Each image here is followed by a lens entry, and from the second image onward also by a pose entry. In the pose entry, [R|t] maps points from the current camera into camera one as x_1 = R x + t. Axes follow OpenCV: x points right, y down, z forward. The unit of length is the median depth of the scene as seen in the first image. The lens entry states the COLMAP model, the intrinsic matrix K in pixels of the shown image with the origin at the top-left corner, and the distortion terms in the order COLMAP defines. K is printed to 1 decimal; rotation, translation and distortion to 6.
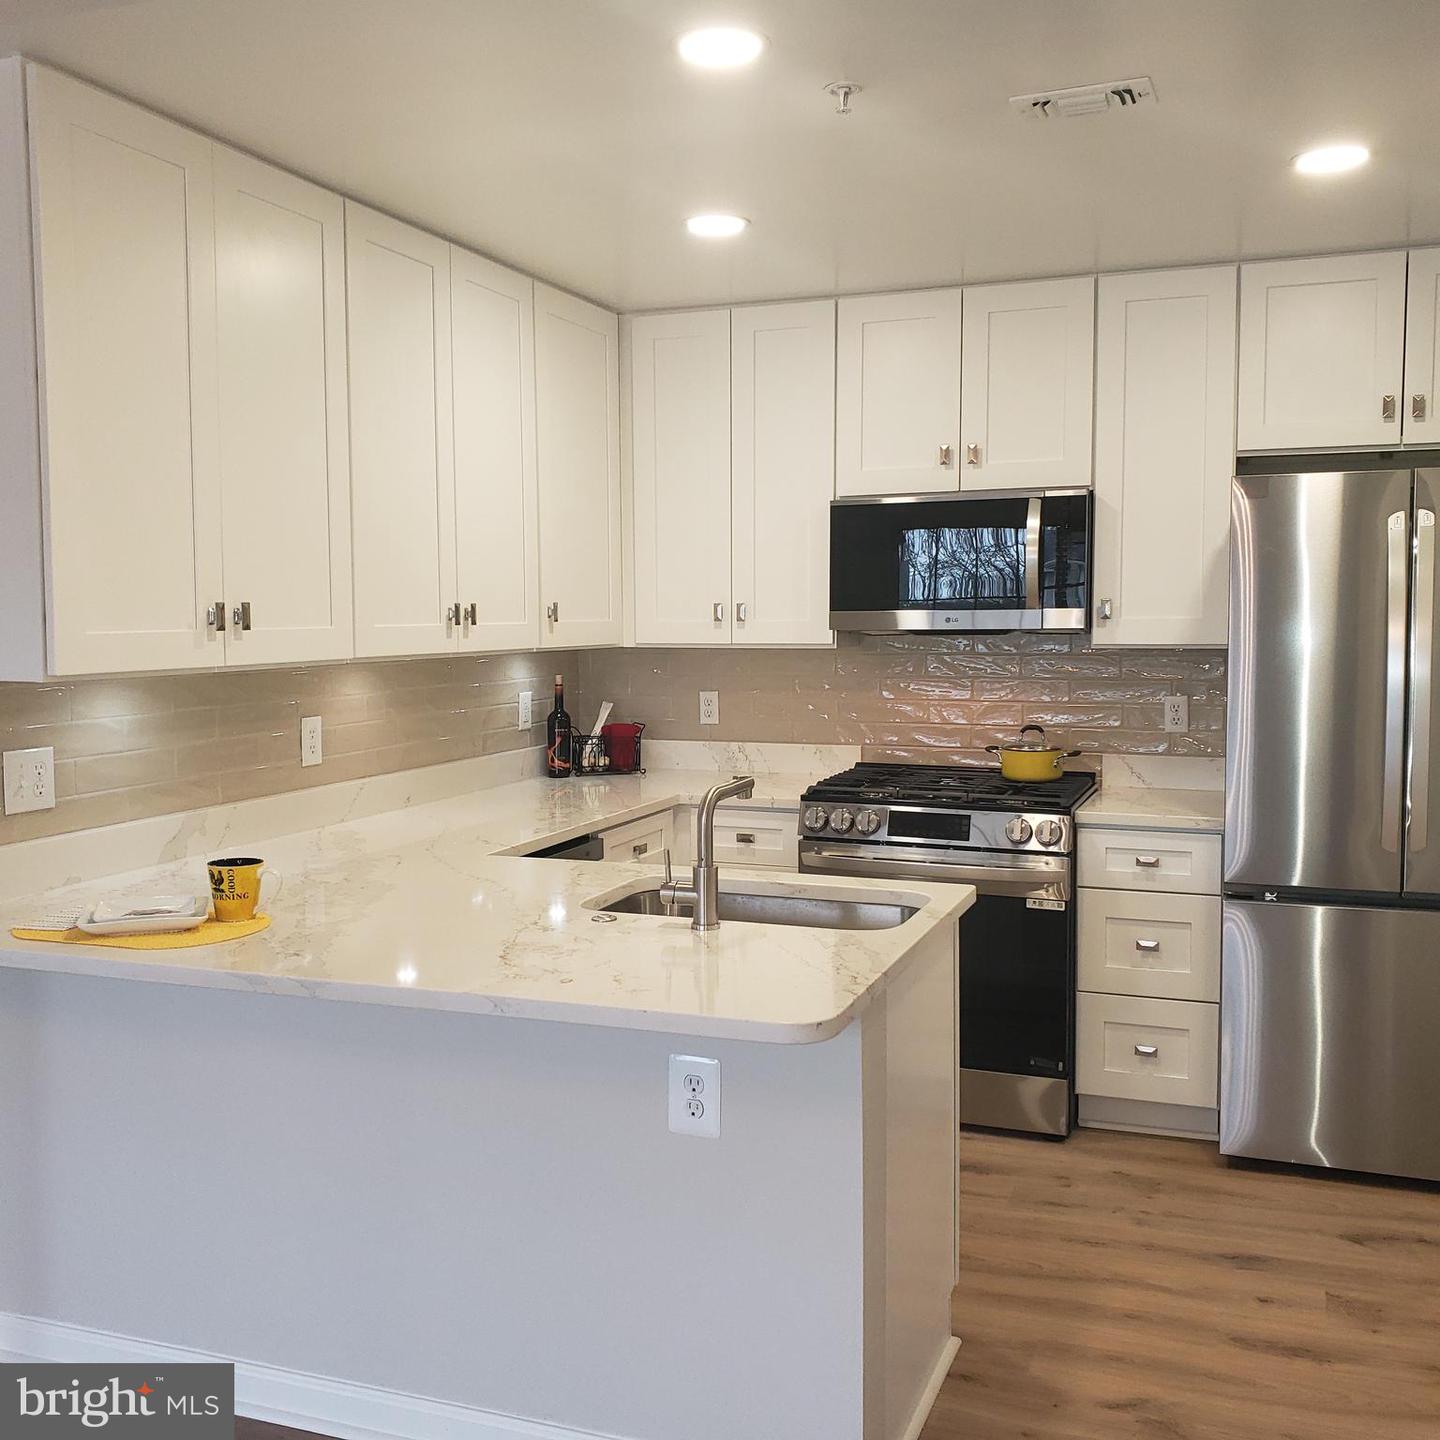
lens RADIAL K [[1497.5, 0, 705.9], [0, 1497.5, 727.7], [0, 0, 1]] dist [0.033452, 0.000000]
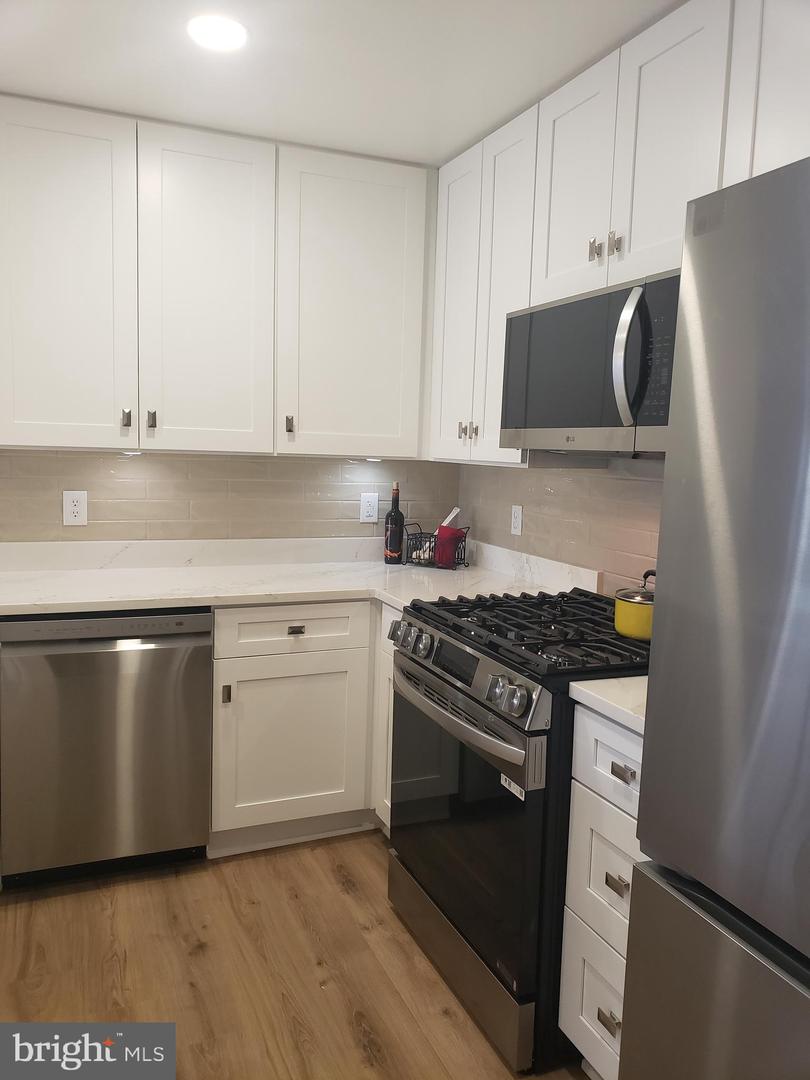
lens RADIAL K [[839.0, 0, 411.2], [0, 839.0, 535.7], [0, 0, 1]] dist [0.086766, -0.086632]
pose [[0.701710, 0.106270, -0.704493, 0.468549], [-0.094300, 0.993967, 0.056009, -0.035541], [0.706195, 0.027132, 0.707498, 0.599238]]
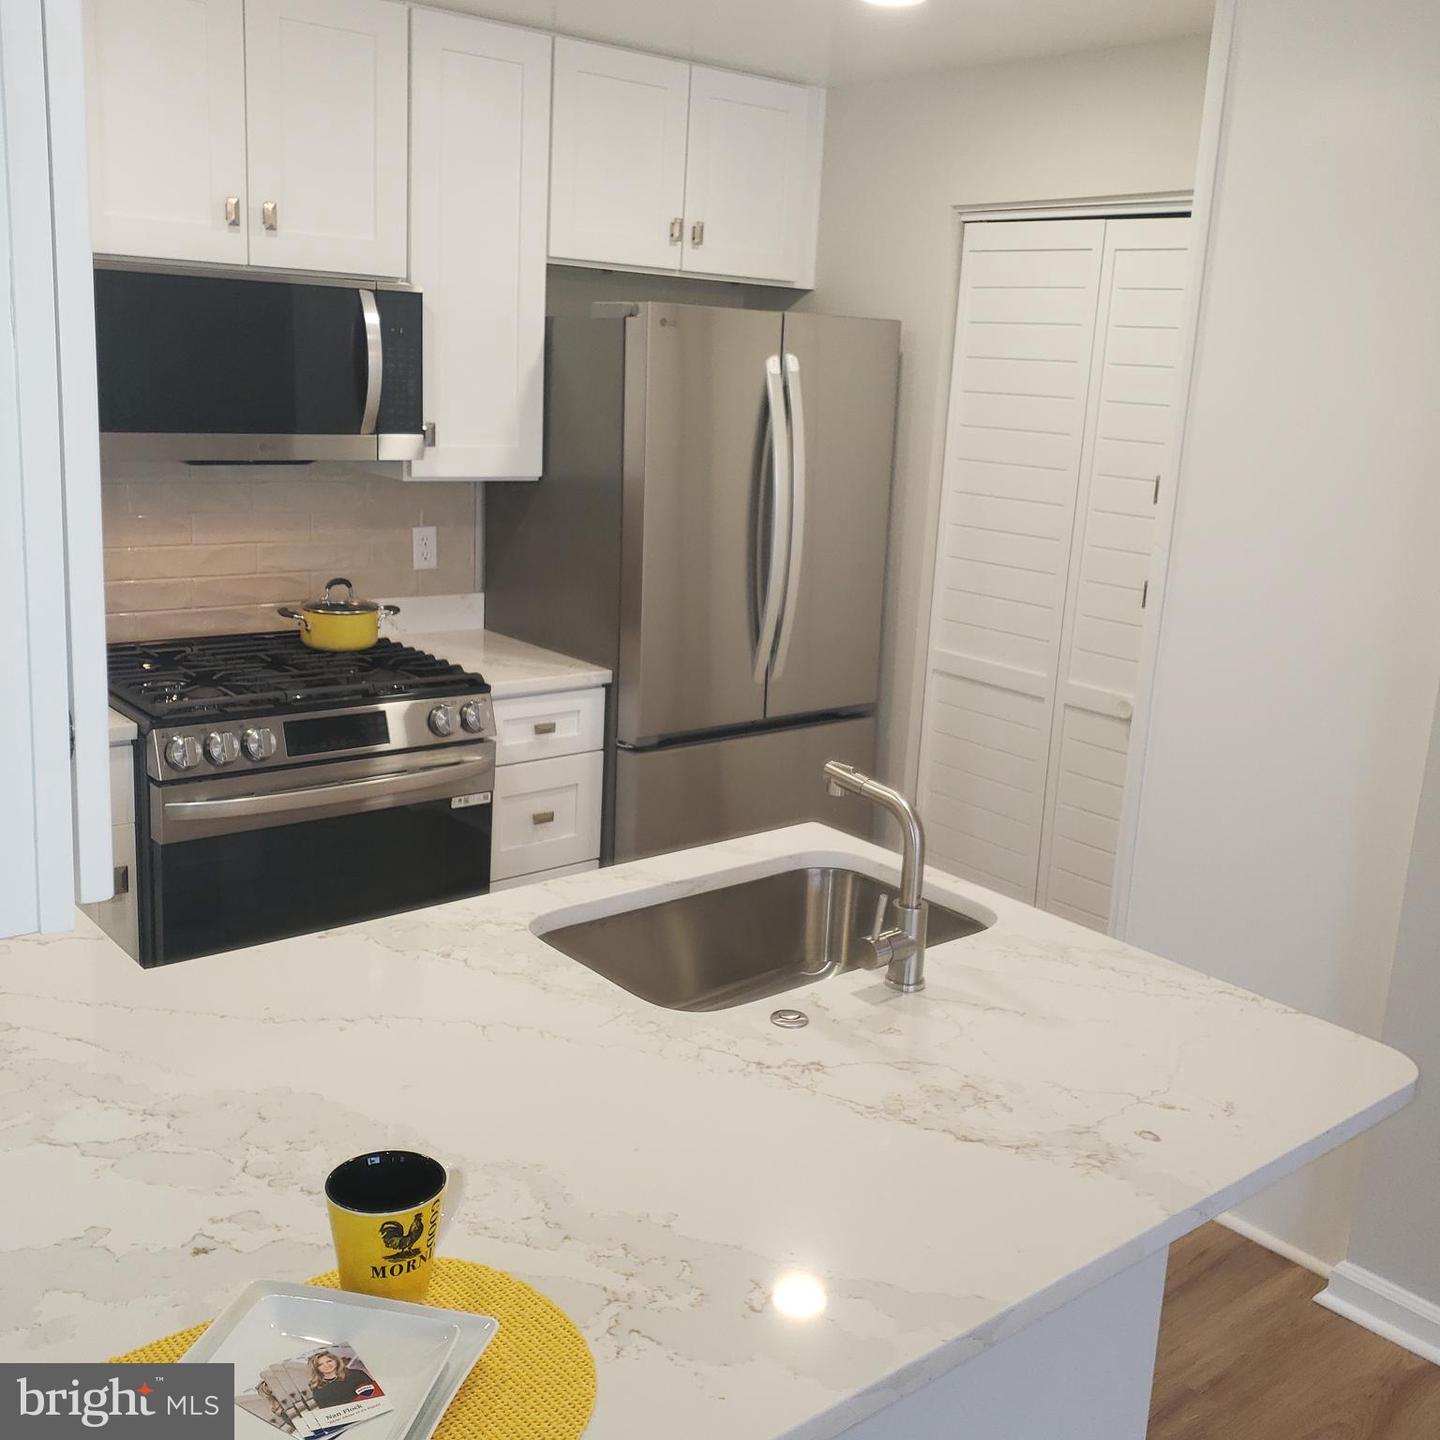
lens RADIAL K [[1497.5, 0, 724.8], [0, 1497.5, 708.1], [0, 0, 1]] dist [0.033452, 0.000000]
pose [[0.480772, -0.170113, 0.860186, -0.399004], [0.014004, 0.982365, 0.186449, -0.083332], [-0.876734, -0.077594, 0.474676, 0.452283]]
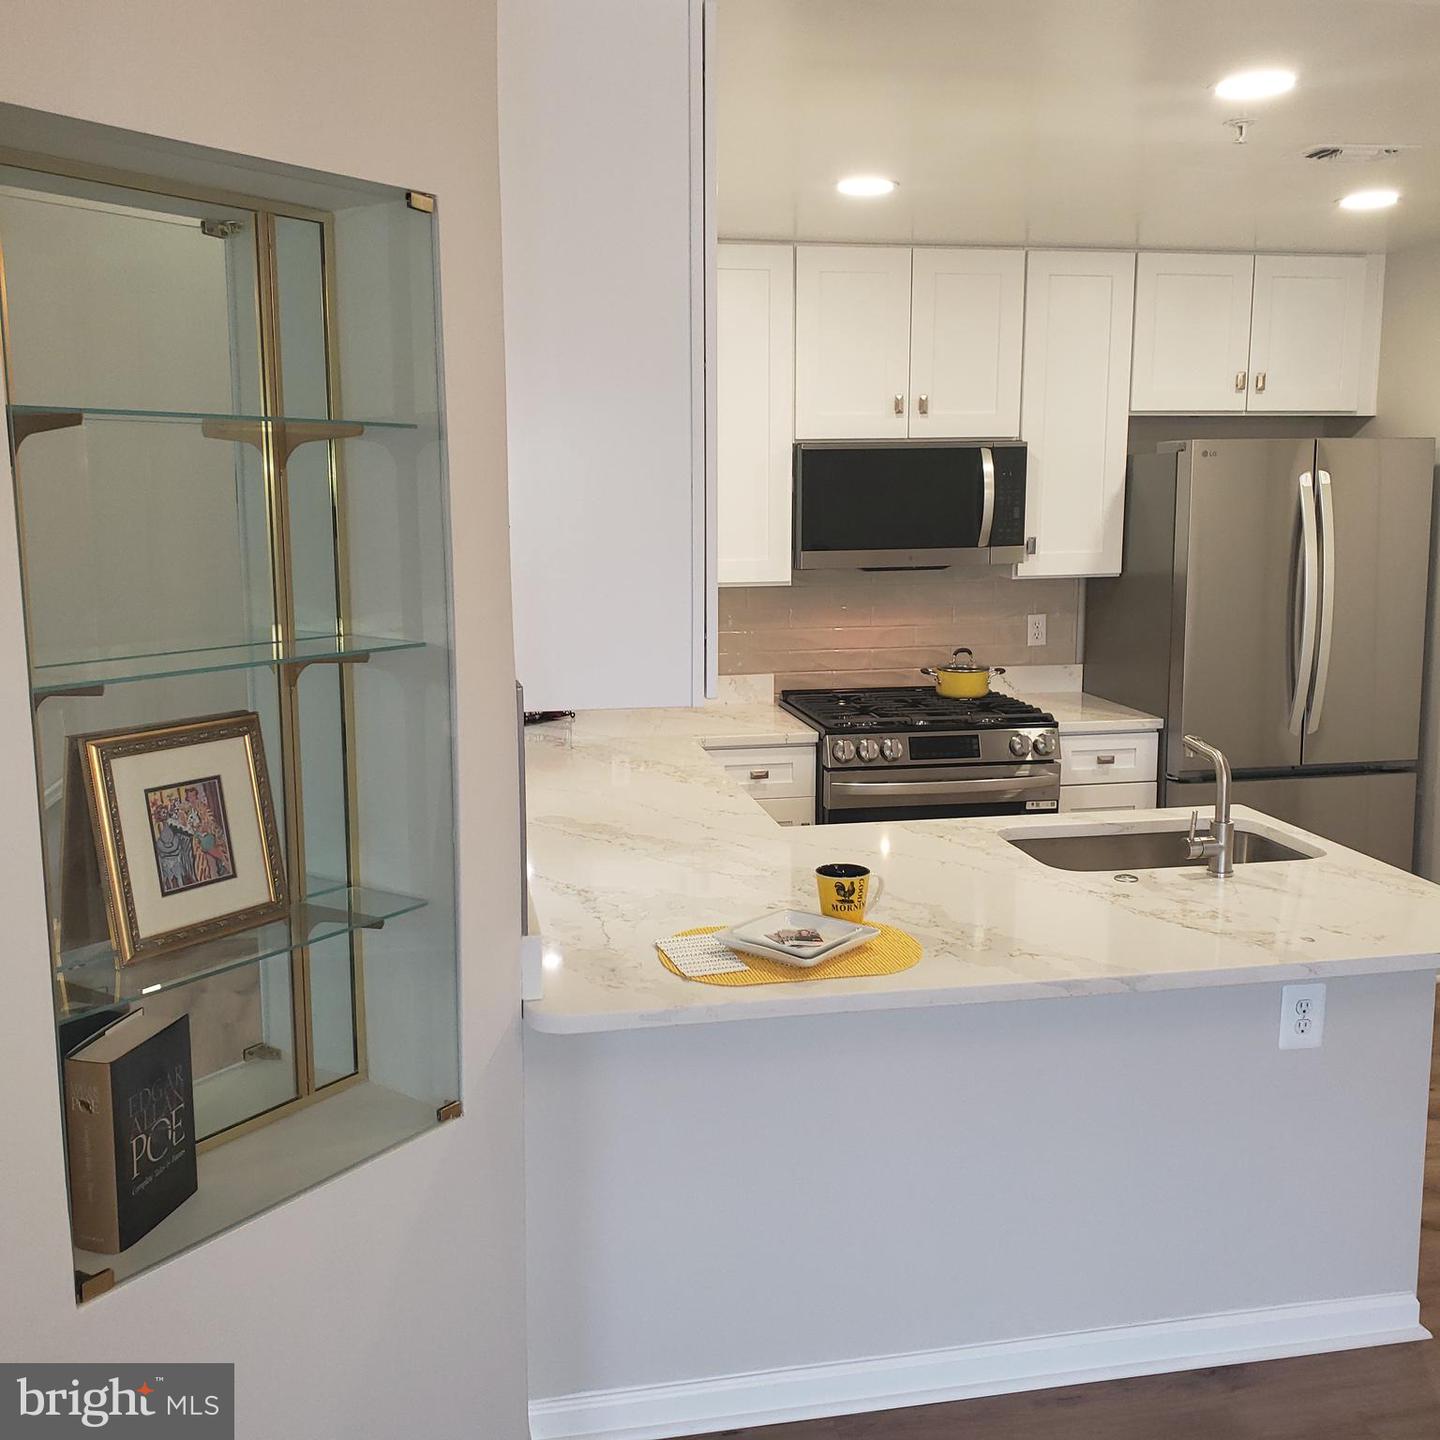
lens RADIAL K [[1497.5, 0, 710.9], [0, 1497.5, 715.1], [0, 0, 1]] dist [0.033452, 0.000000]
pose [[0.846172, -0.084492, 0.526169, -0.564059], [0.042310, 0.994886, 0.091717, -0.065563], [-0.531227, -0.055346, 0.845420, 0.148916]]
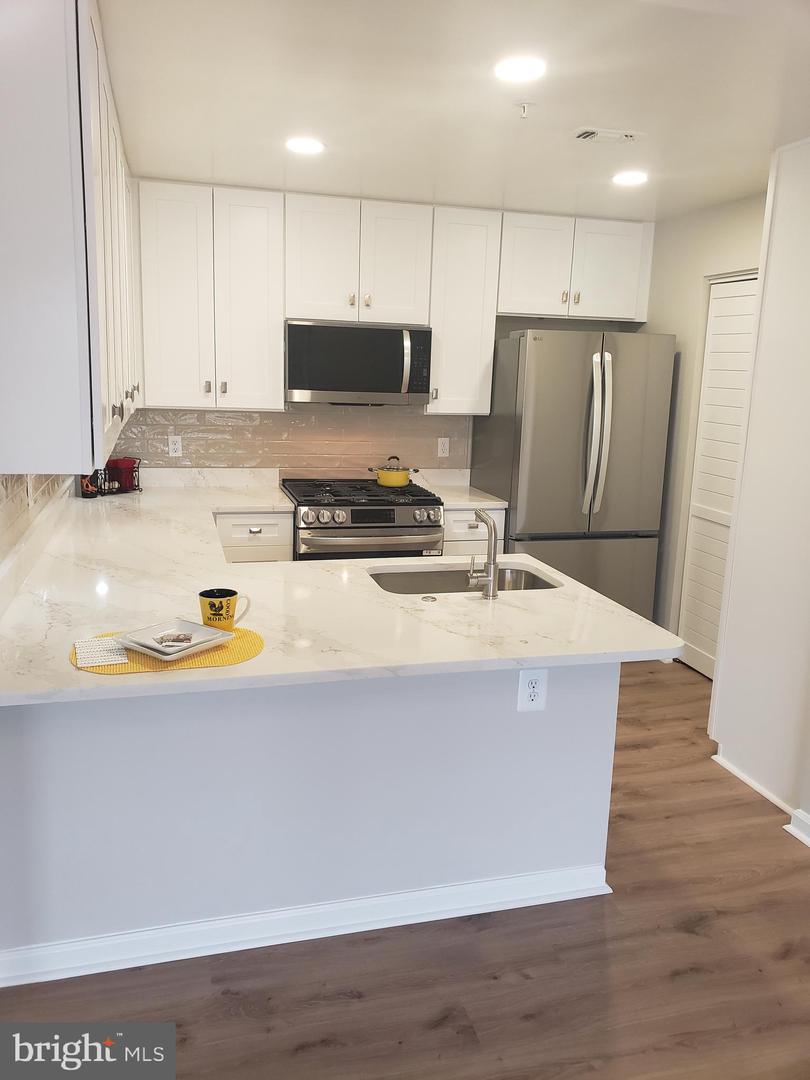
lens RADIAL K [[839.0, 0, 404.5], [0, 839.0, 536.0], [0, 0, 1]] dist [0.086766, -0.086632]
pose [[0.799957, -0.088847, 0.593444, -0.407589], [0.010464, 0.990893, 0.134246, -0.044124], [-0.599966, -0.101182, 0.793601, 0.170984]]
